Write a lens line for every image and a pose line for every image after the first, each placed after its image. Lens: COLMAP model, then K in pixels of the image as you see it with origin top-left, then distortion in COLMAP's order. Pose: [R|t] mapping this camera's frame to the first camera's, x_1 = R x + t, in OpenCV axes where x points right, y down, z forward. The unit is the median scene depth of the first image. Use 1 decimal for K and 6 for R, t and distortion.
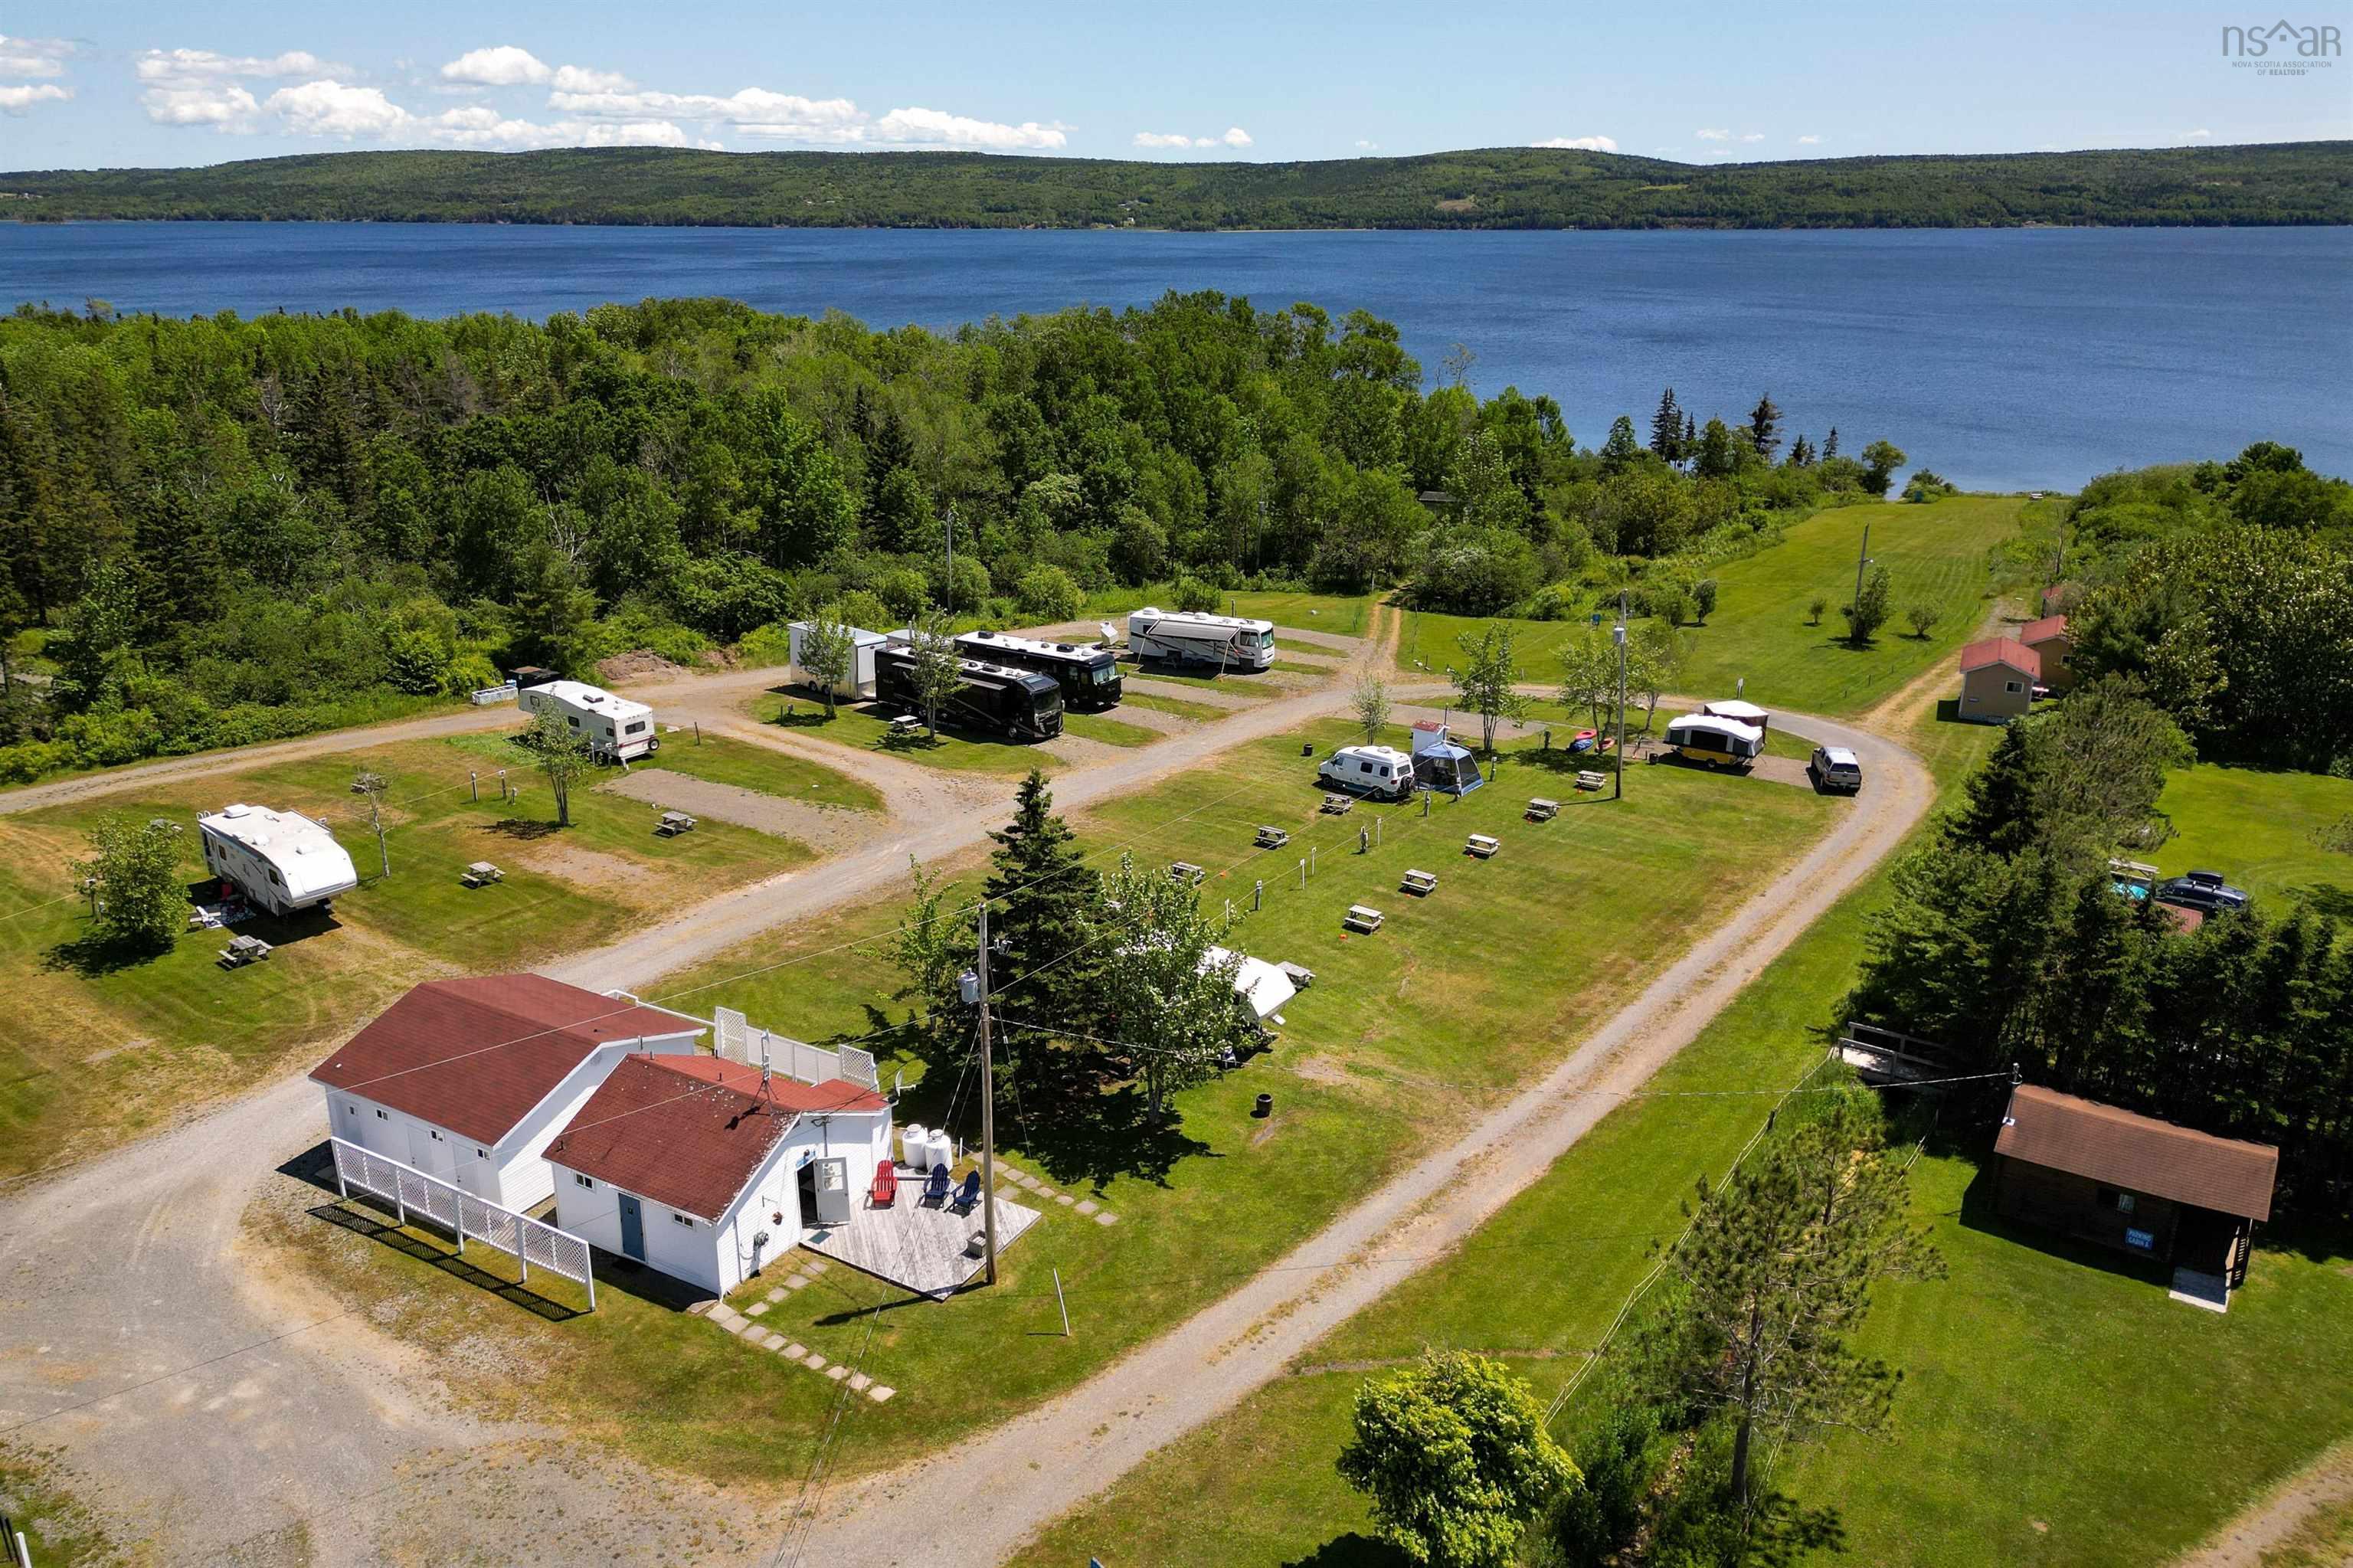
lens RADIAL K [[1637.2, 0, 1170.9], [0, 1637.2, 753.0], [0, 0, 1]] dist [0.107770, -0.112291]
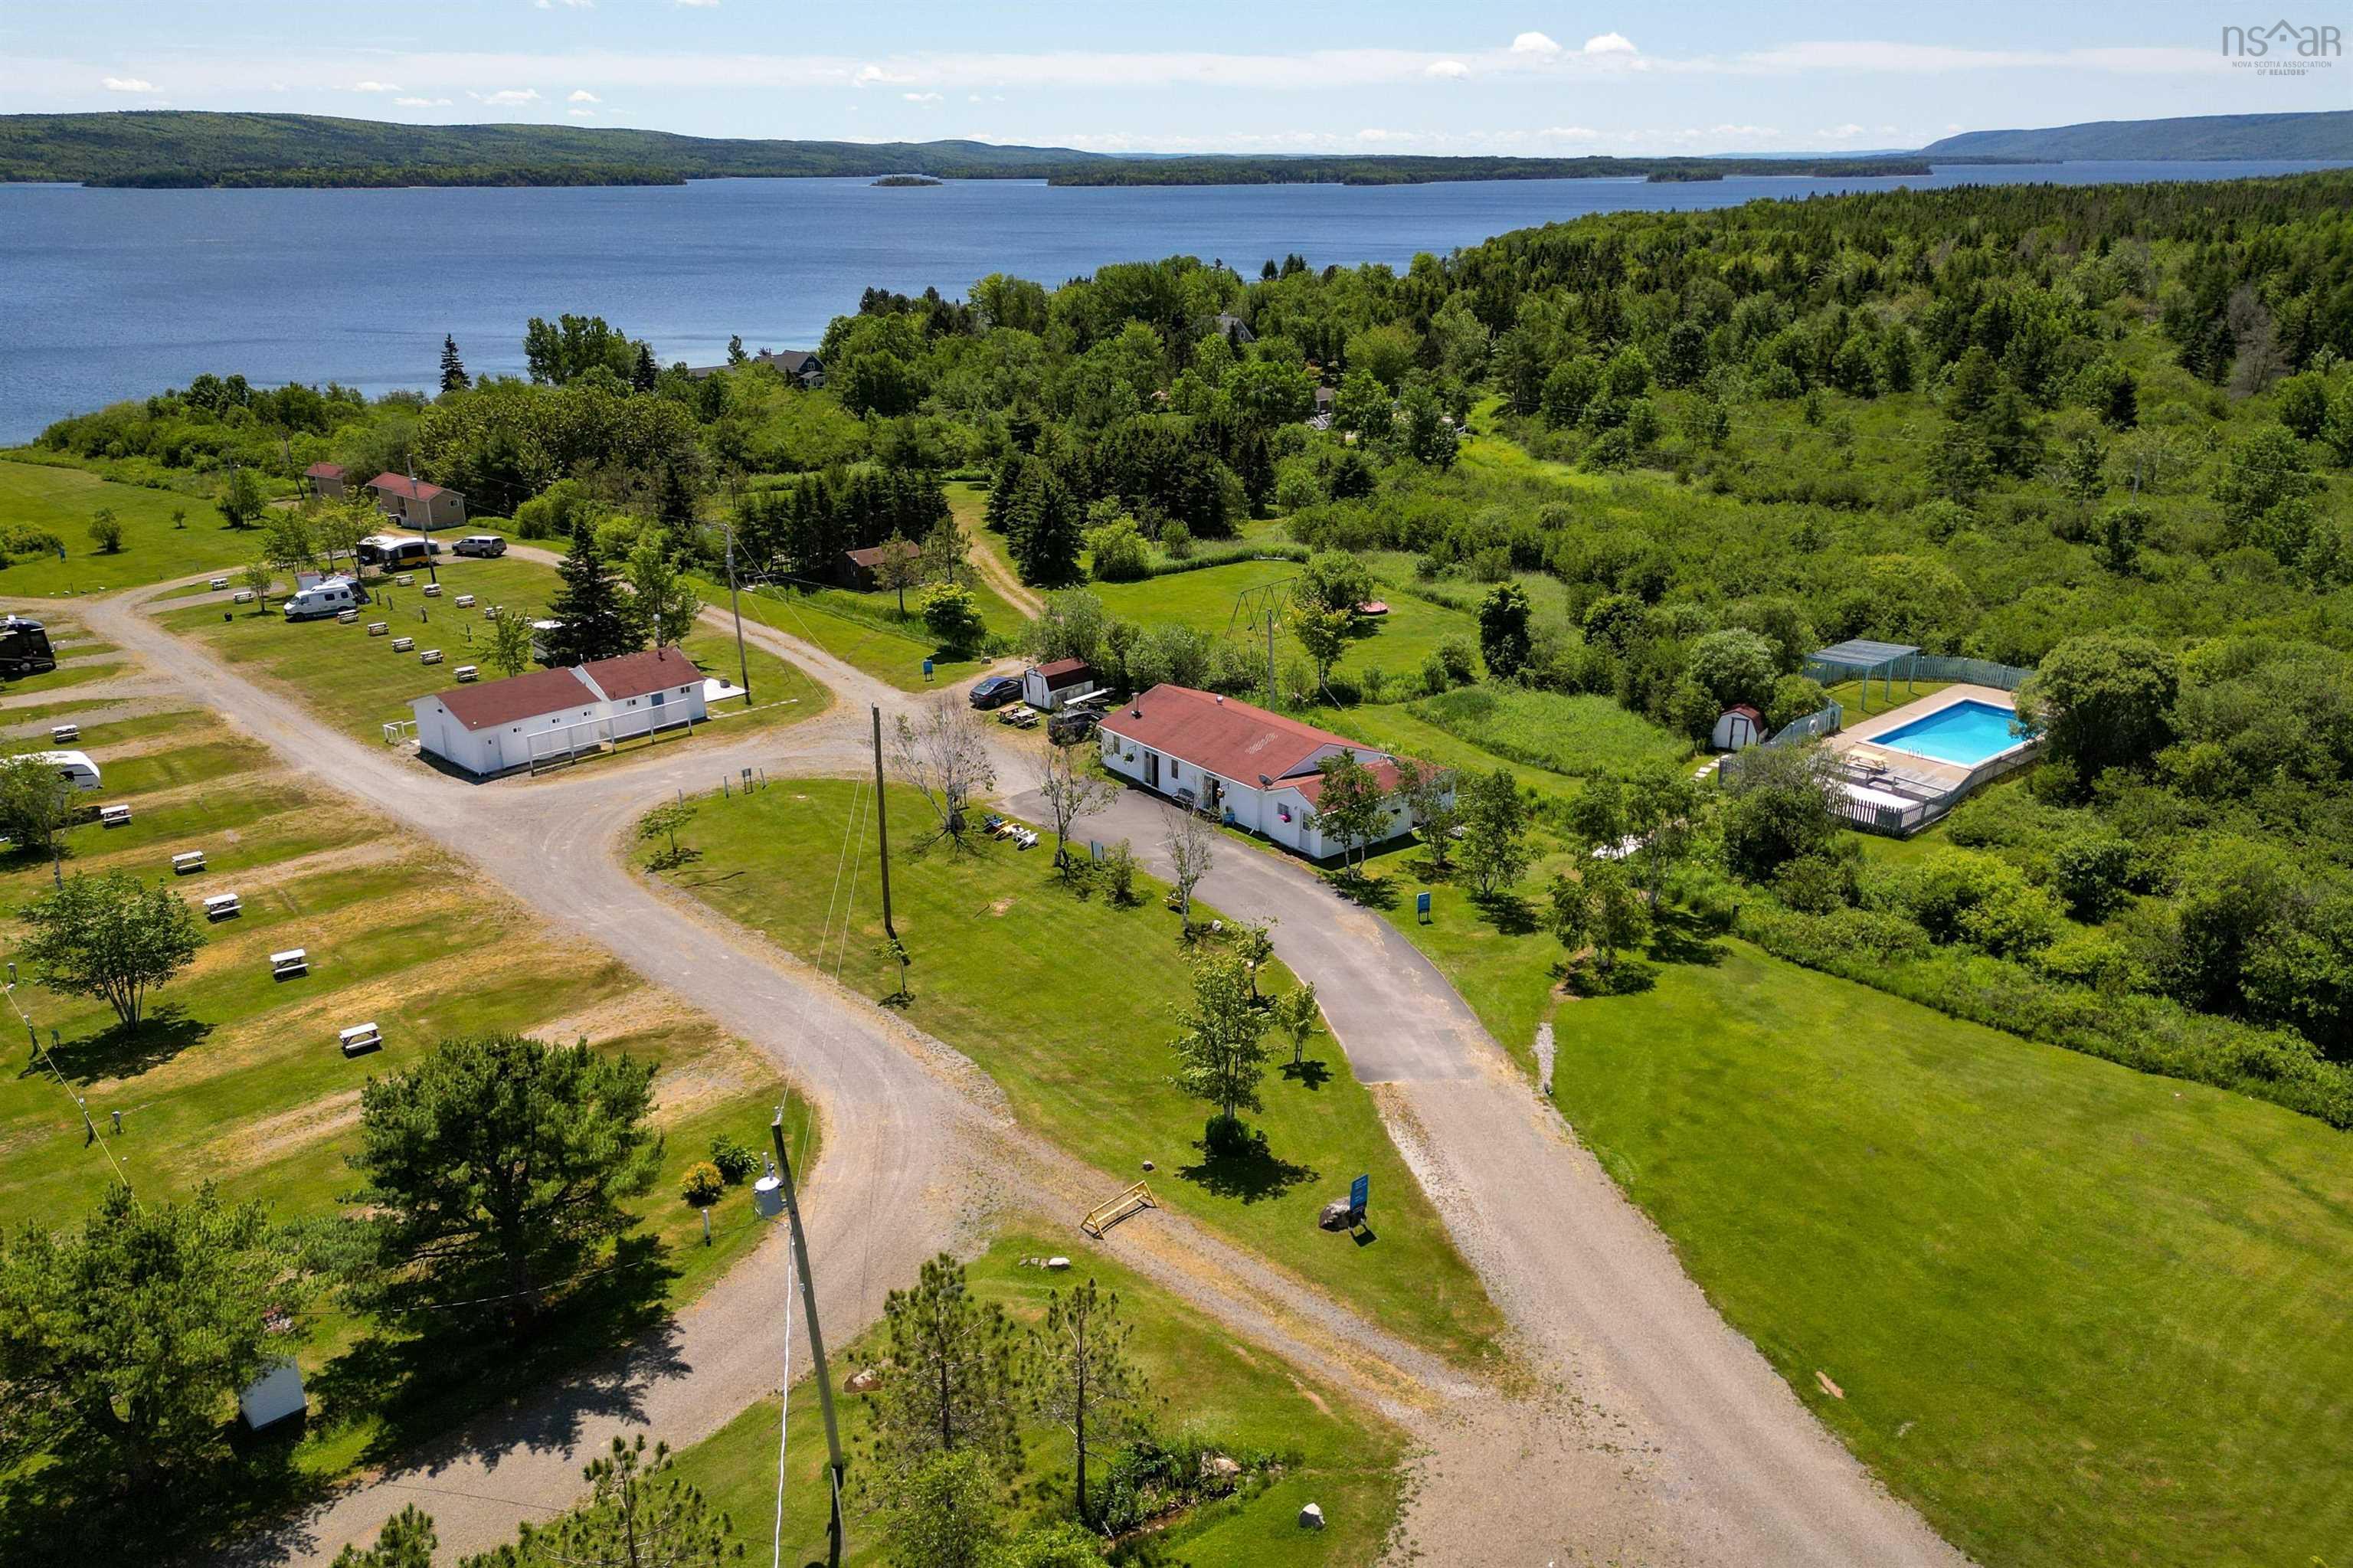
lens RADIAL K [[1720.6, 0, 1157.2], [0, 1720.6, 835.5], [0, 0, 1]] dist [0.085523, -0.083736]
pose [[0.236900, -0.351082, 0.905881, -0.983113], [0.304379, 0.912301, 0.273971, 0.000175], [-0.922622, 0.210828, 0.322986, -0.144904]]
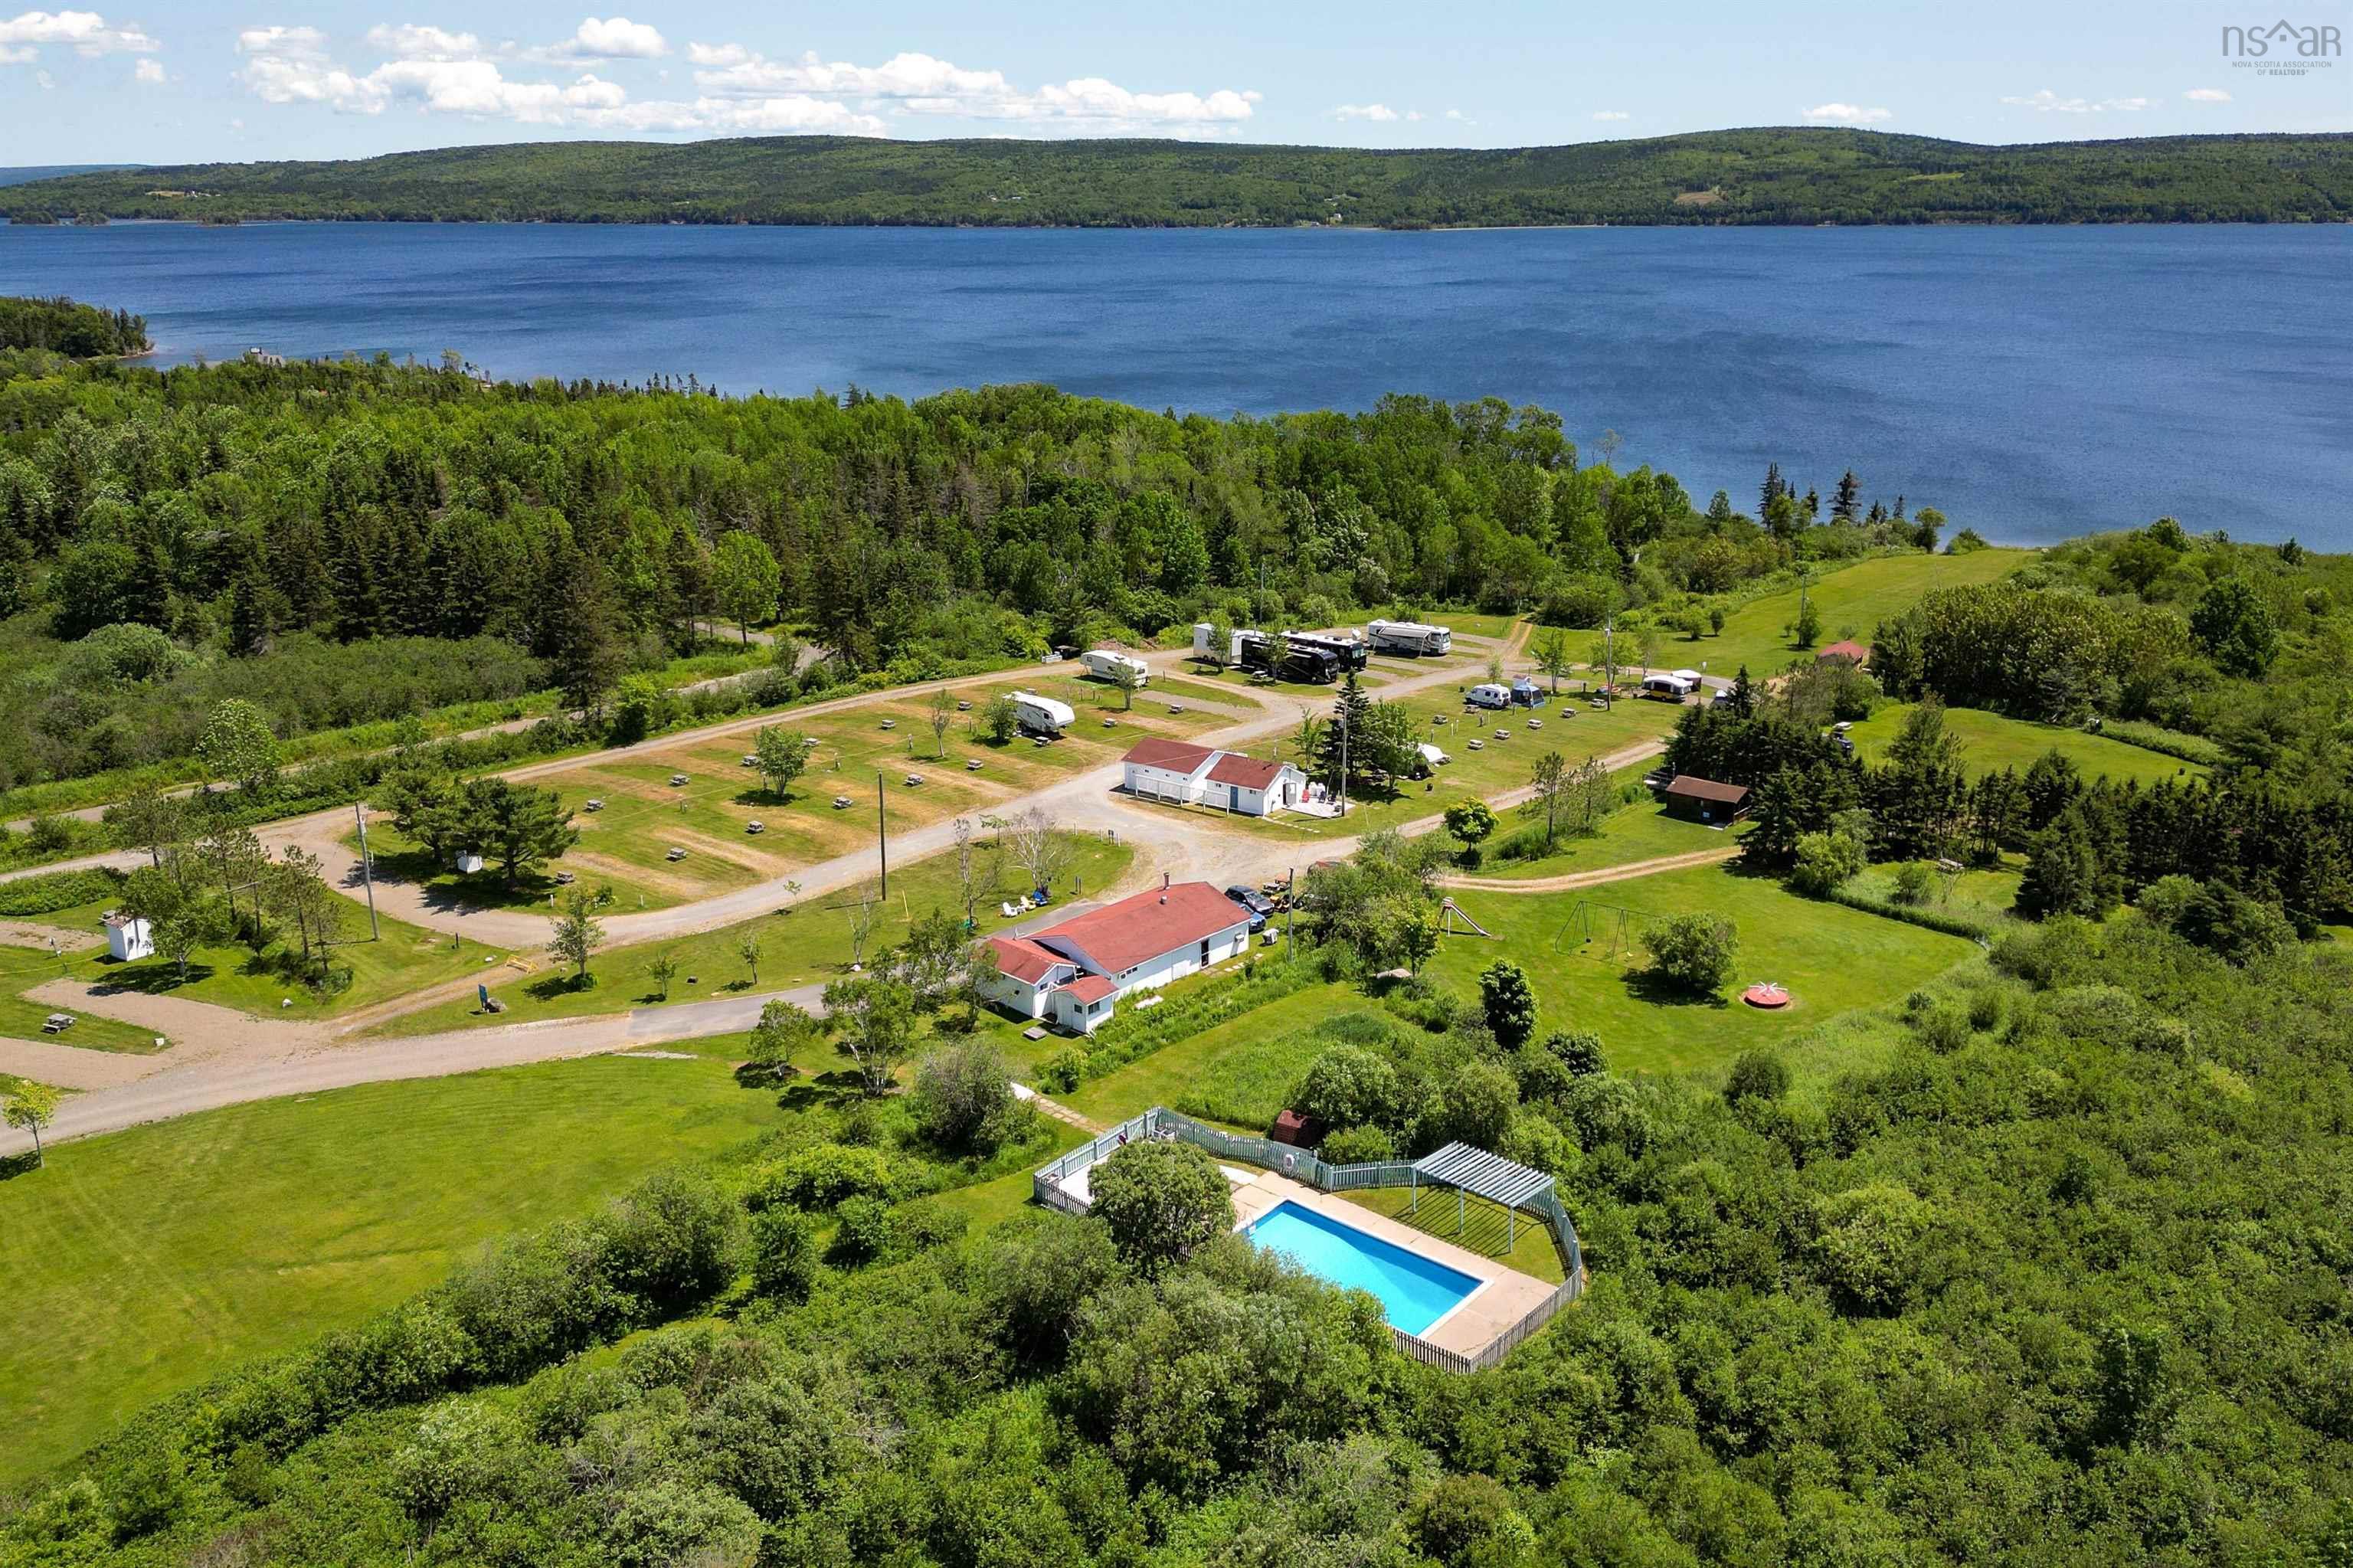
lens RADIAL K [[1853.4, 0, 1215.6], [0, 1853.4, 776.5], [0, 0, 1]] dist [0.073518, -0.005954]
pose [[0.996470, 0.020683, -0.081357, -0.025958], [-0.021759, 0.999687, -0.012367, 0.120471], [0.081076, 0.014093, 0.996608, -1.112964]]
